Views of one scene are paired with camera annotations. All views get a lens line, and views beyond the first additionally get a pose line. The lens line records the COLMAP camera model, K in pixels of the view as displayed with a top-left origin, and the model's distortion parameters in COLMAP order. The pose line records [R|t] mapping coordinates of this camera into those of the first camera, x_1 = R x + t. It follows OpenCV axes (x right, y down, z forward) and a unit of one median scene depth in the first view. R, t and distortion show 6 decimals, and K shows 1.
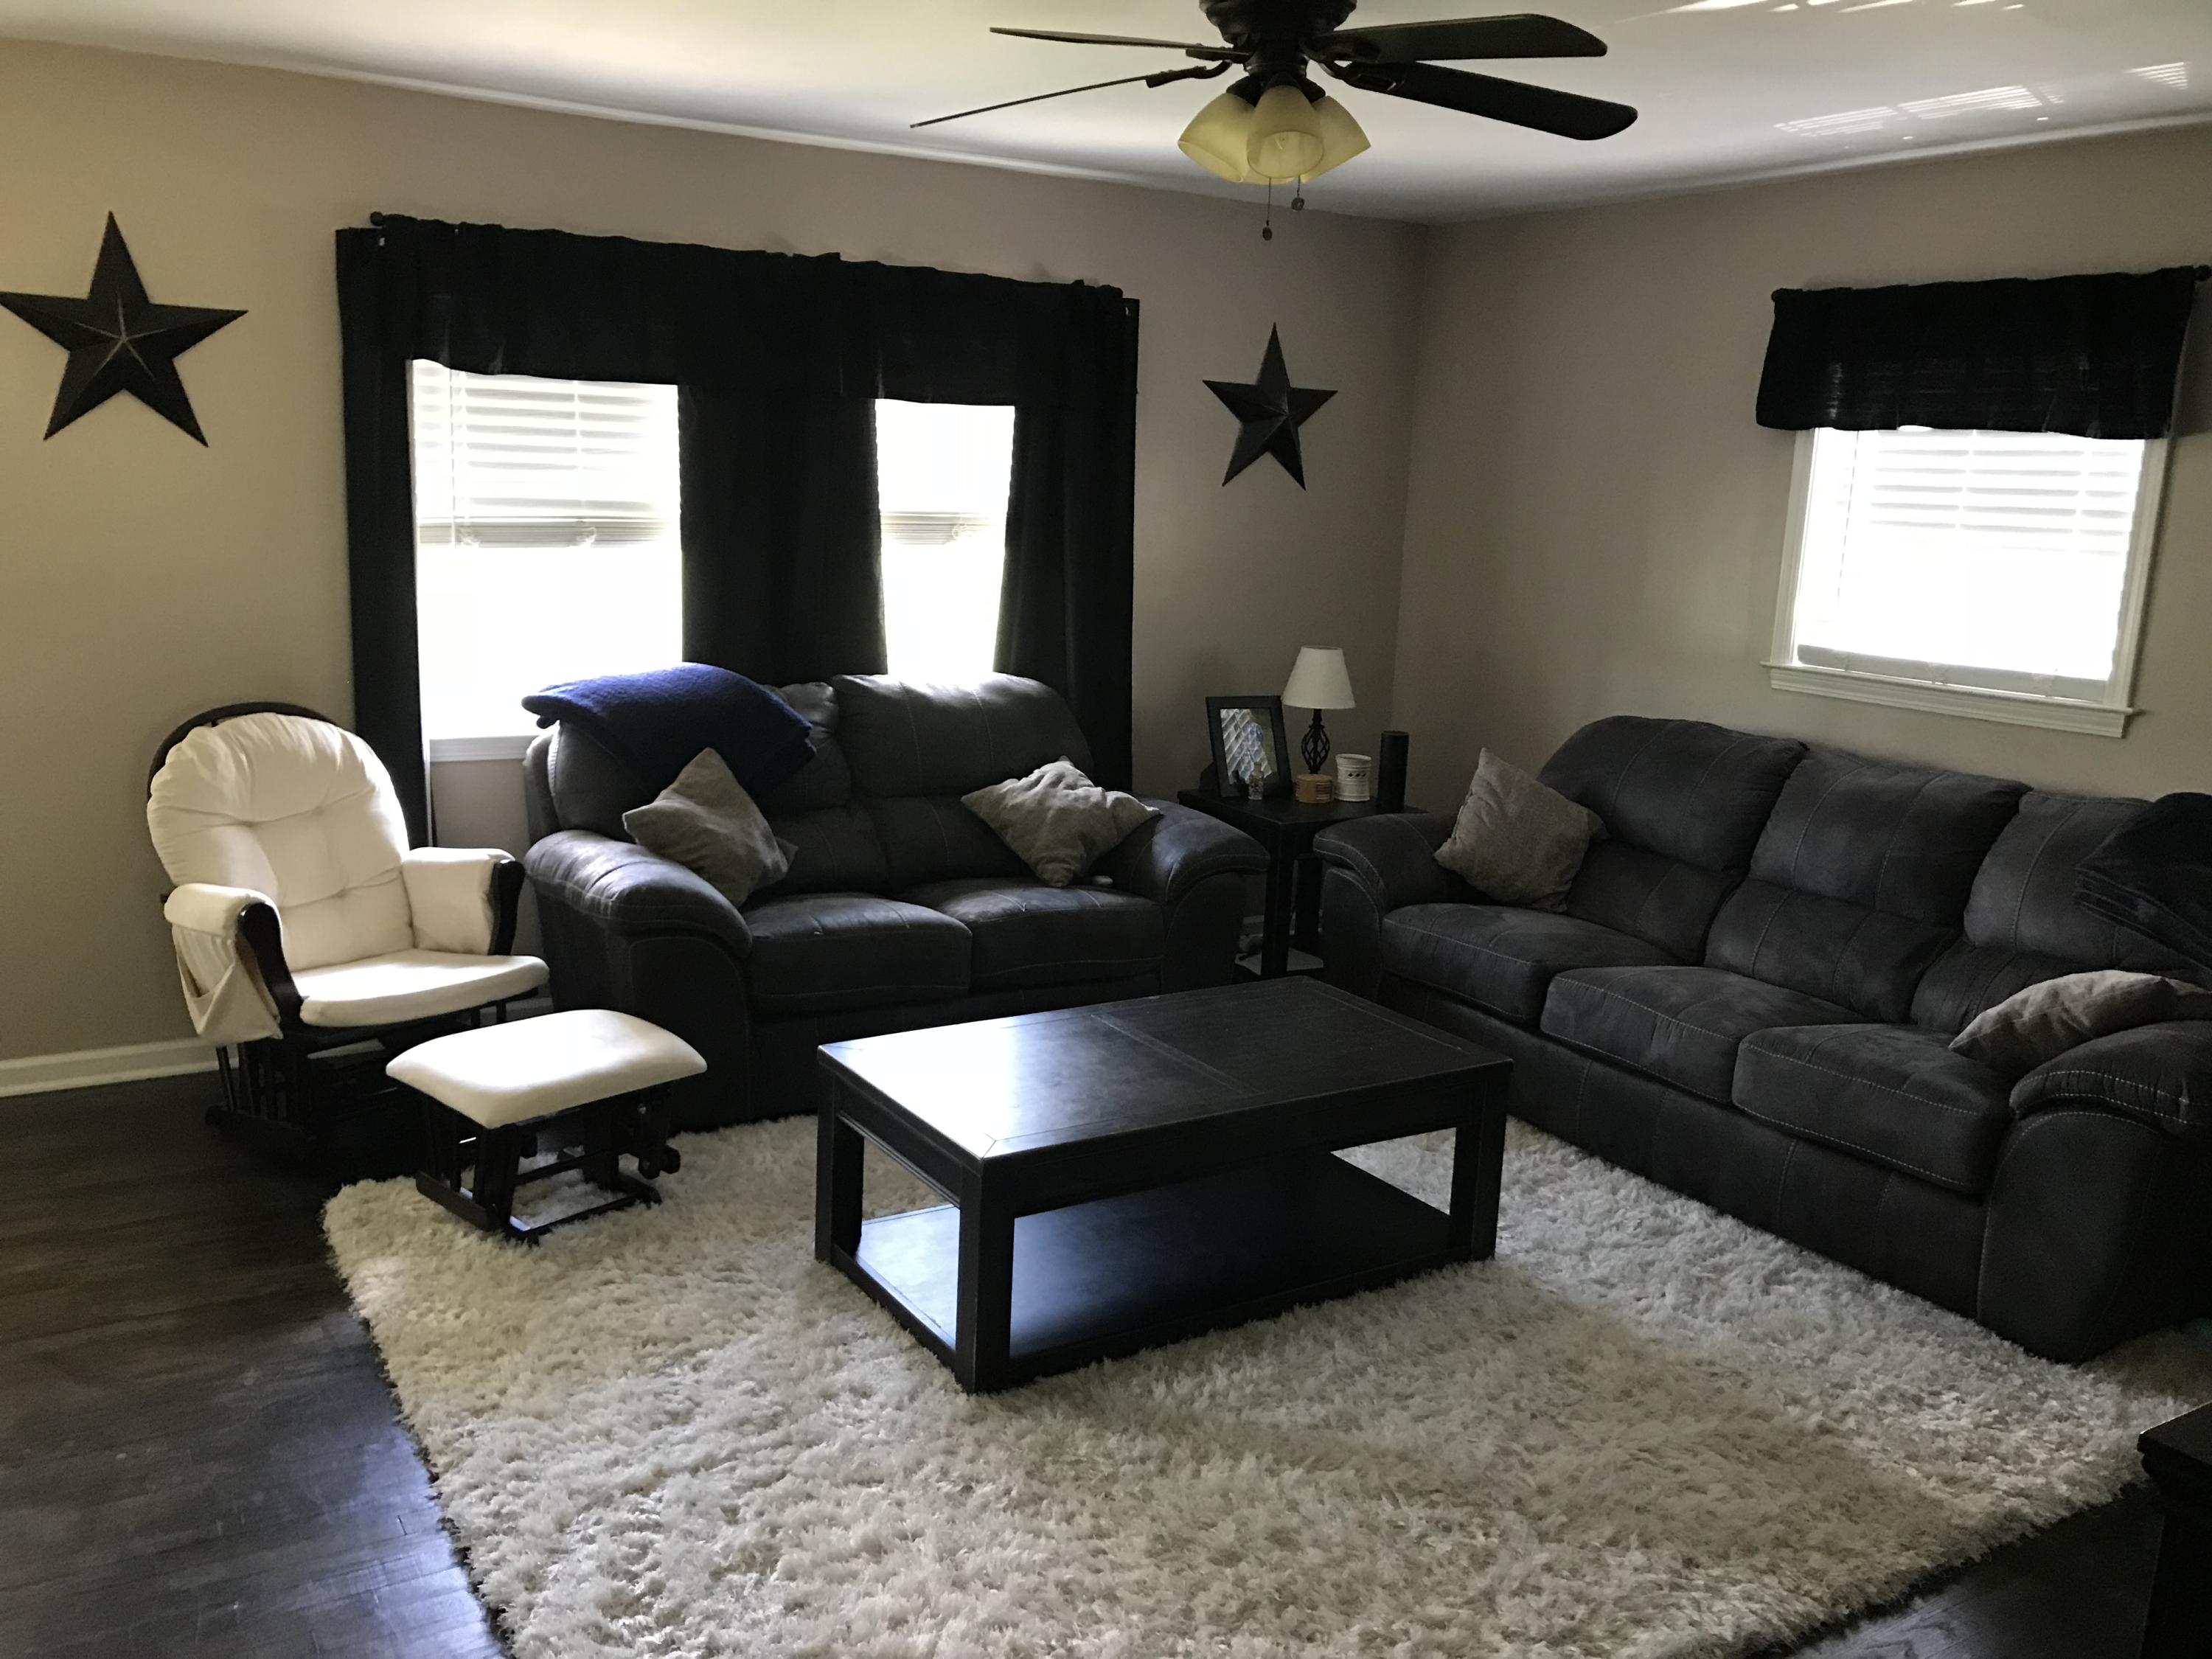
lens RADIAL K [[1801.5, 0, 1106.0], [0, 1801.5, 829.5], [0, 0, 1]] dist [0.024842, 0.000025]
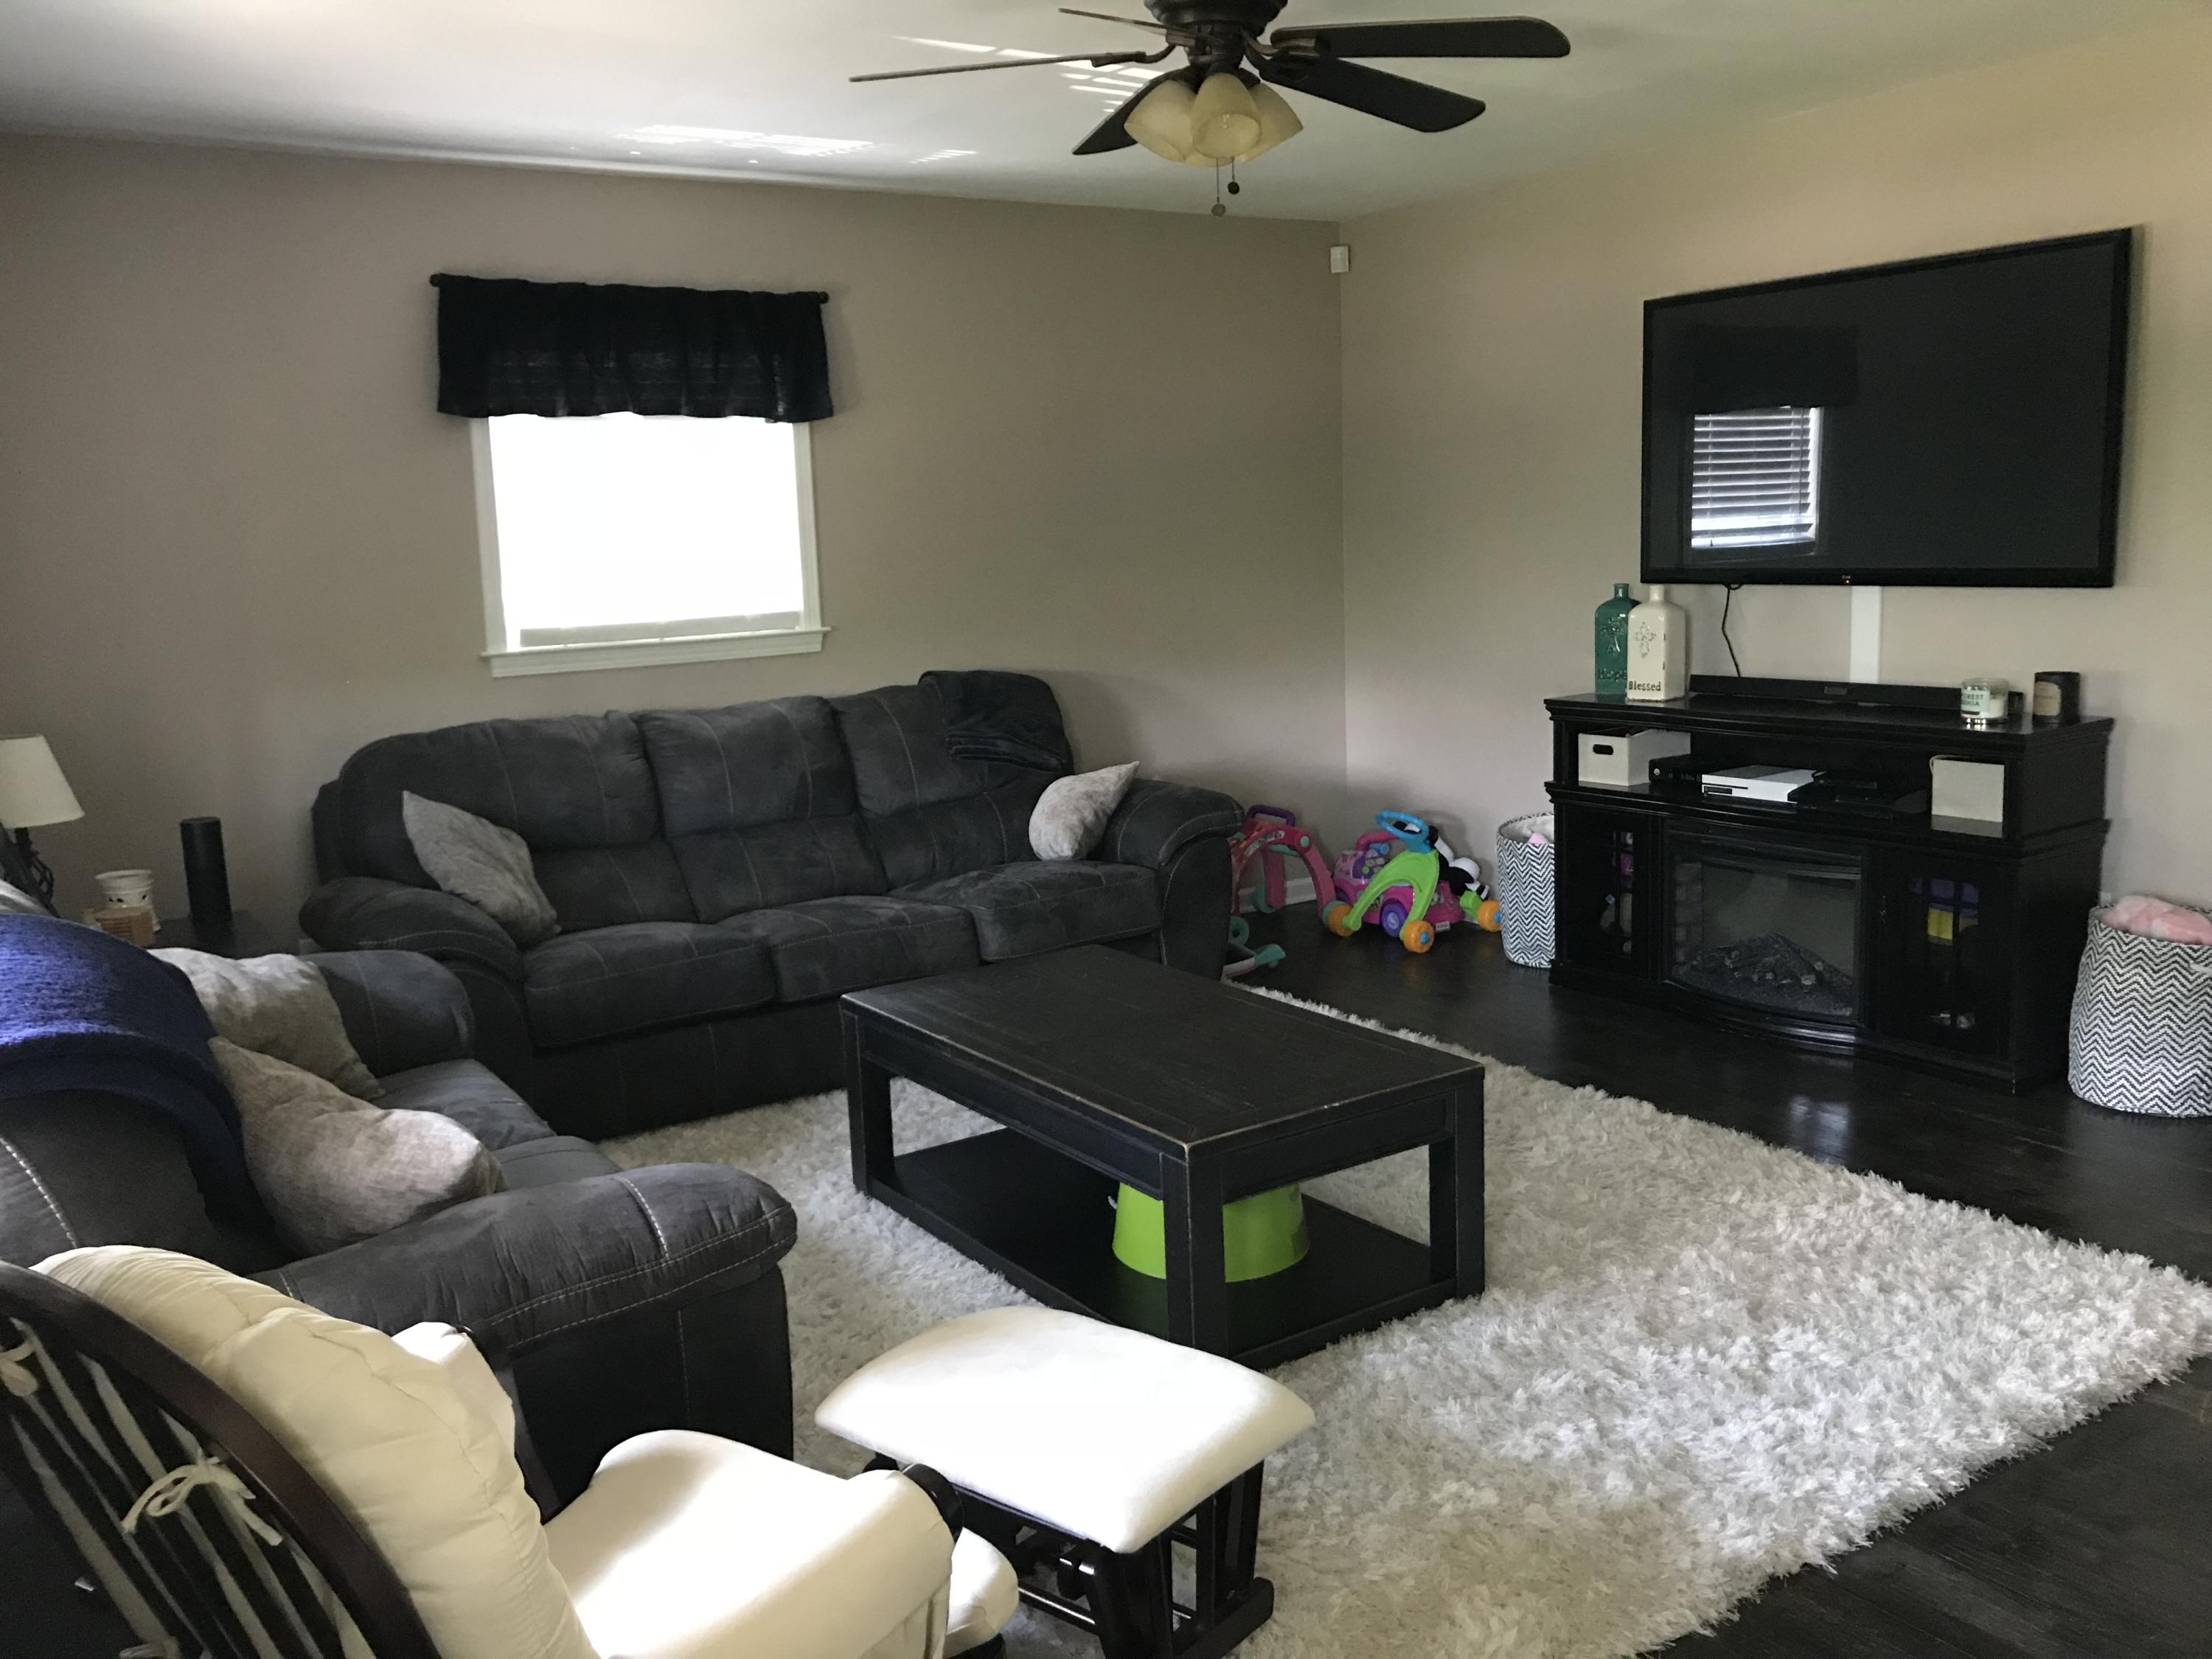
lens RADIAL K [[1801.5, 0, 1106.0], [0, 1801.5, 829.5], [0, 0, 1]] dist [0.024842, 0.000025]
pose [[-0.065206, -0.210674, 0.975379, -0.741160], [0.229573, 0.948073, 0.220123, -0.164029], [-0.971105, 0.238274, -0.013455, 0.826299]]
